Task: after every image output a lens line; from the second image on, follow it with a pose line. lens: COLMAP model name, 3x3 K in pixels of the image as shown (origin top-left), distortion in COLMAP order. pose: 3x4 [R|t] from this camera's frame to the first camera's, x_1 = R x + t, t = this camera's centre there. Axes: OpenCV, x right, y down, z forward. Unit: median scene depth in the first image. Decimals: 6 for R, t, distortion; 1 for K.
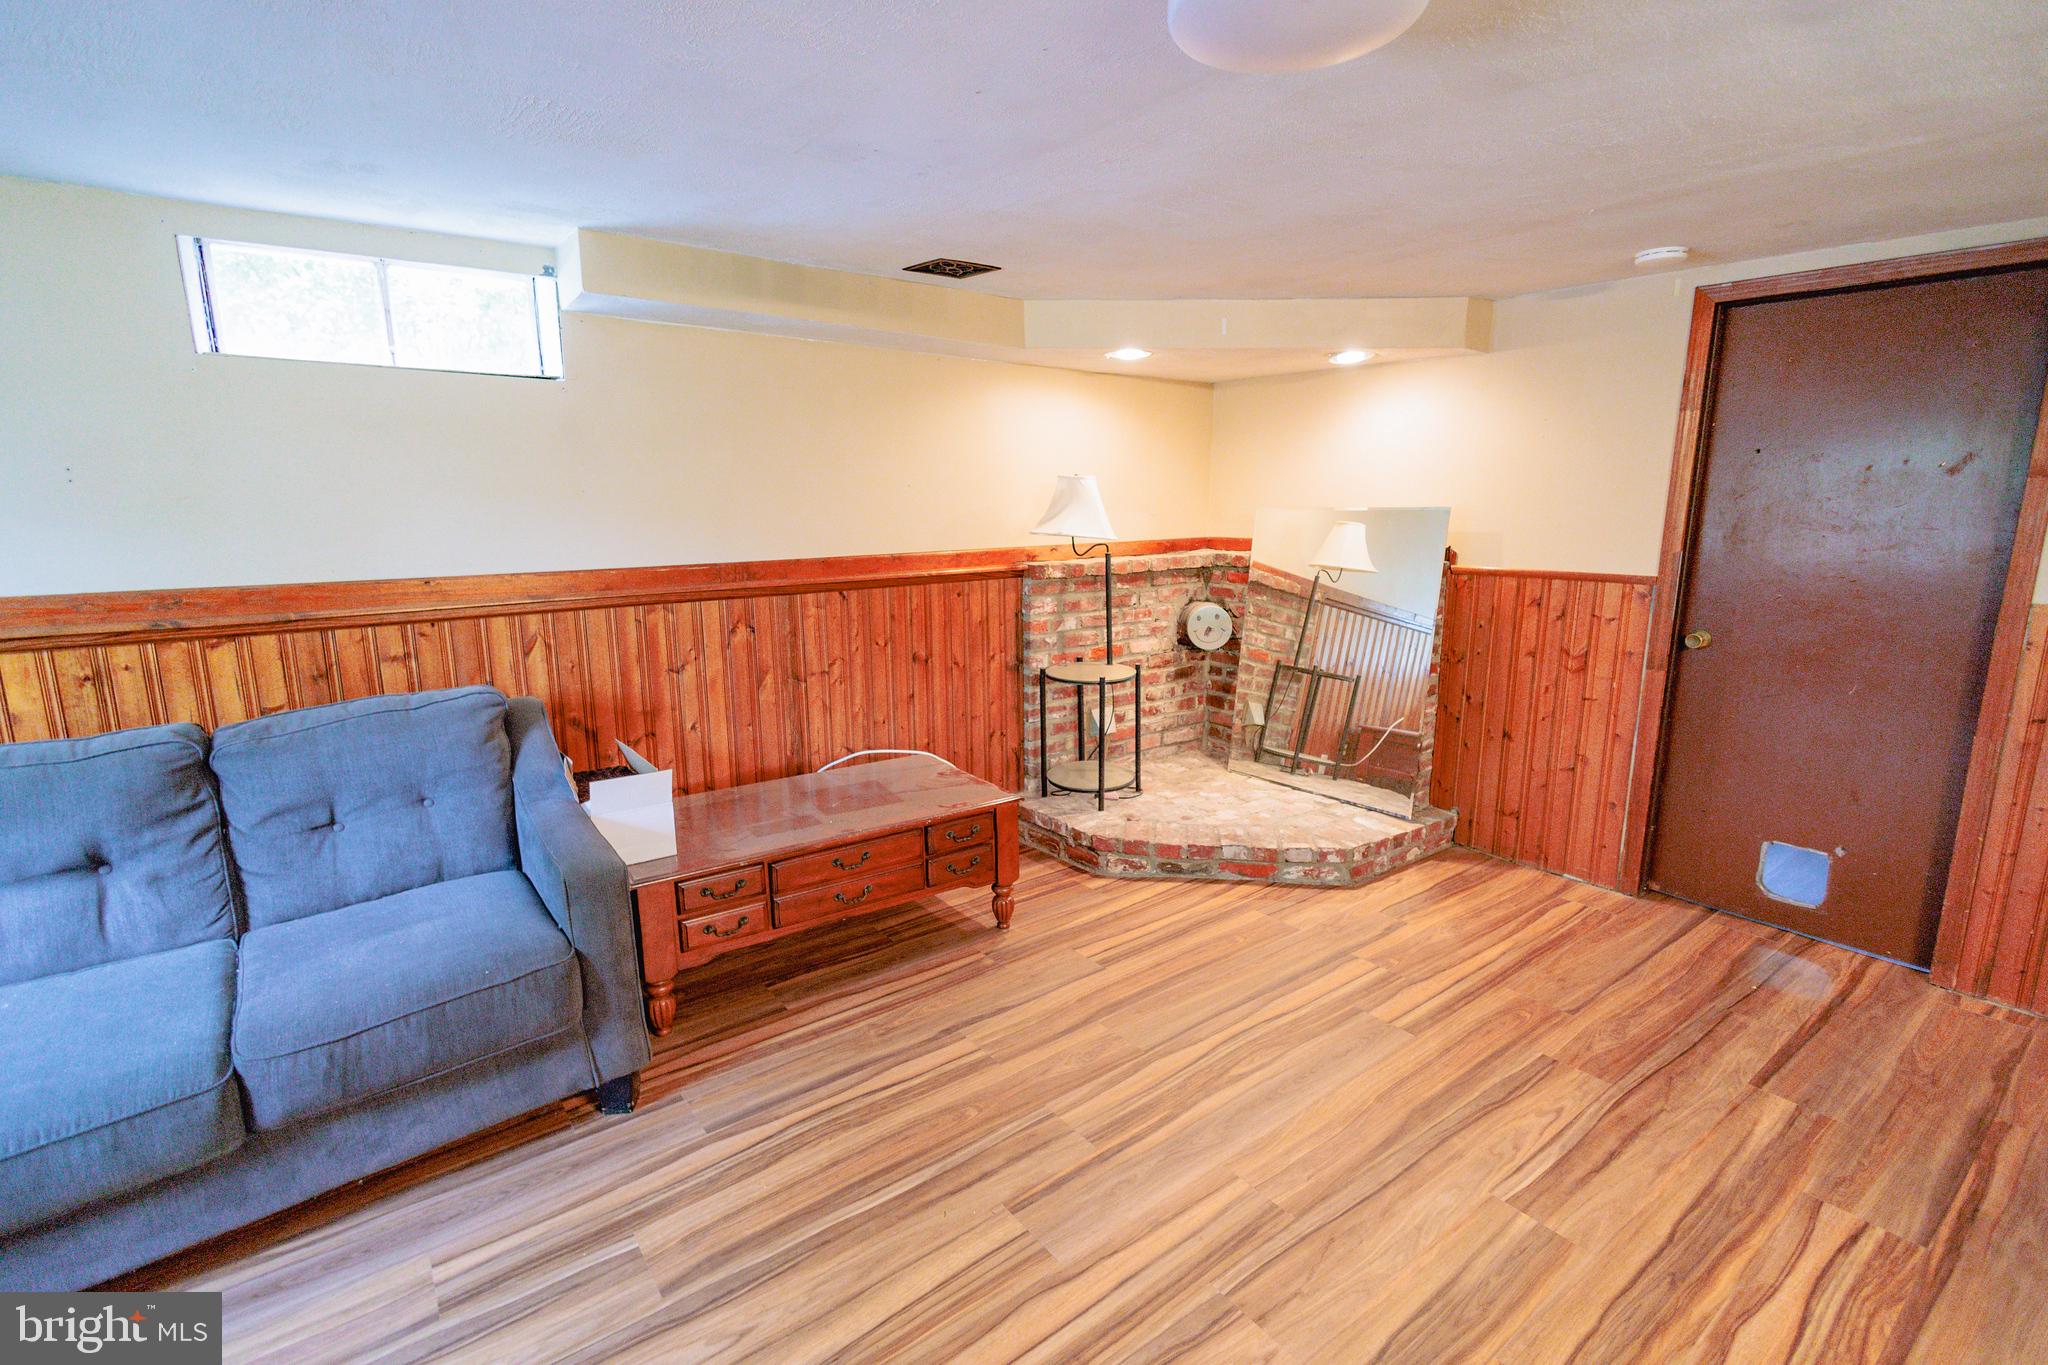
lens RADIAL K [[957.2, 0, 1024.0], [0, 957.2, 682.5], [0, 0, 1]] dist [0.003415, 0.000308]
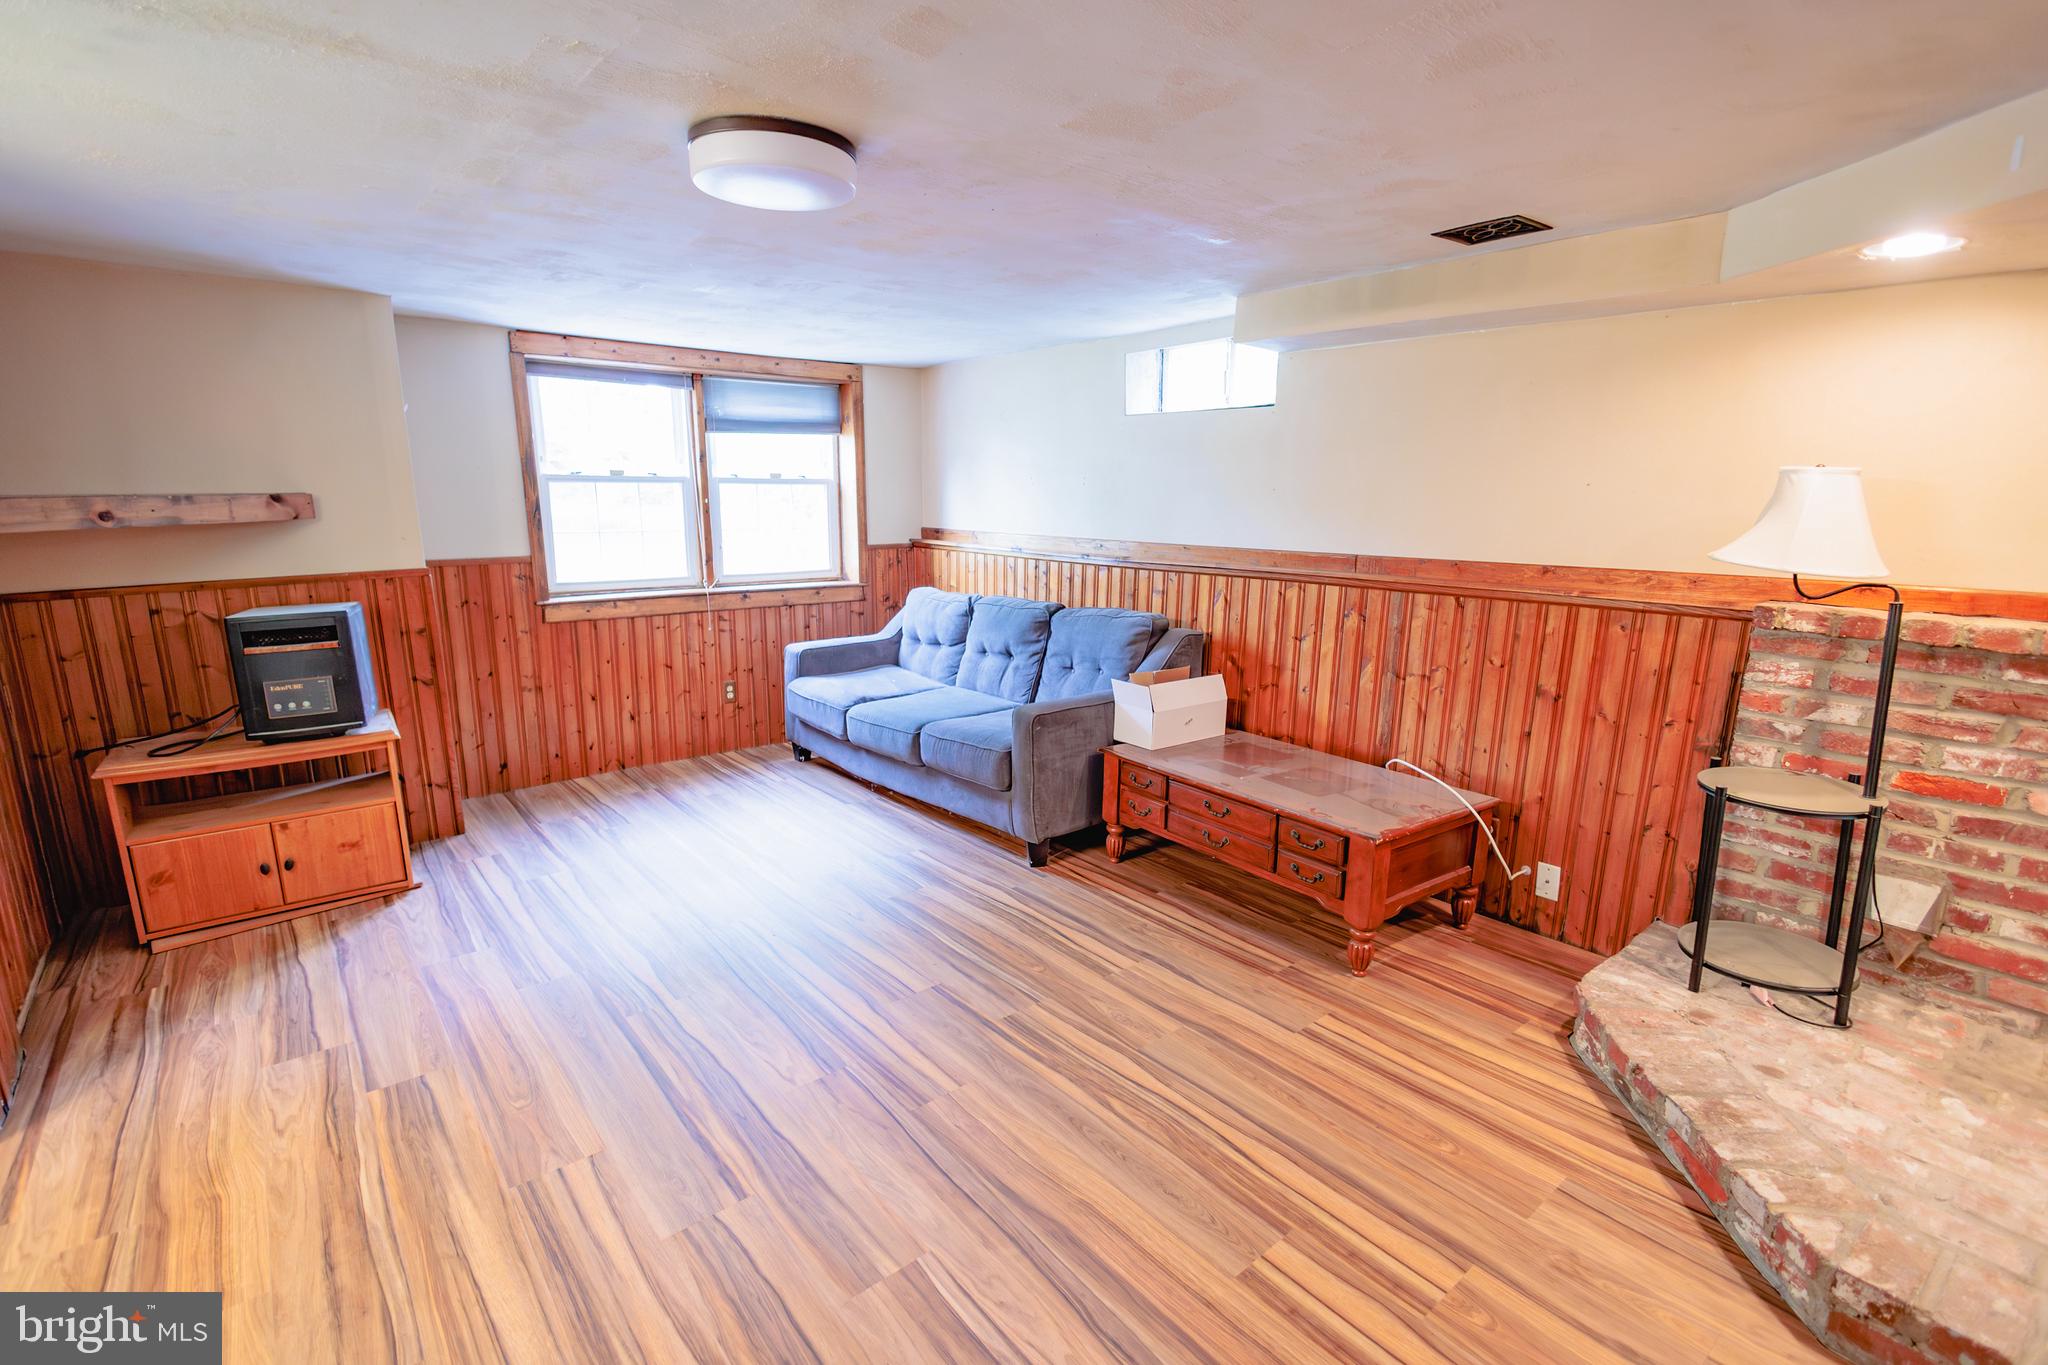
lens RADIAL K [[904.1, 0, 970.1], [0, 904.1, 679.1], [0, 0, 1]] dist [-0.000272, 0.000105]
pose [[0.011617, 0.208762, -0.977897, 0.738574], [-0.198284, 0.959024, 0.202377, -0.110220], [0.980076, 0.191550, 0.052535, 0.534413]]
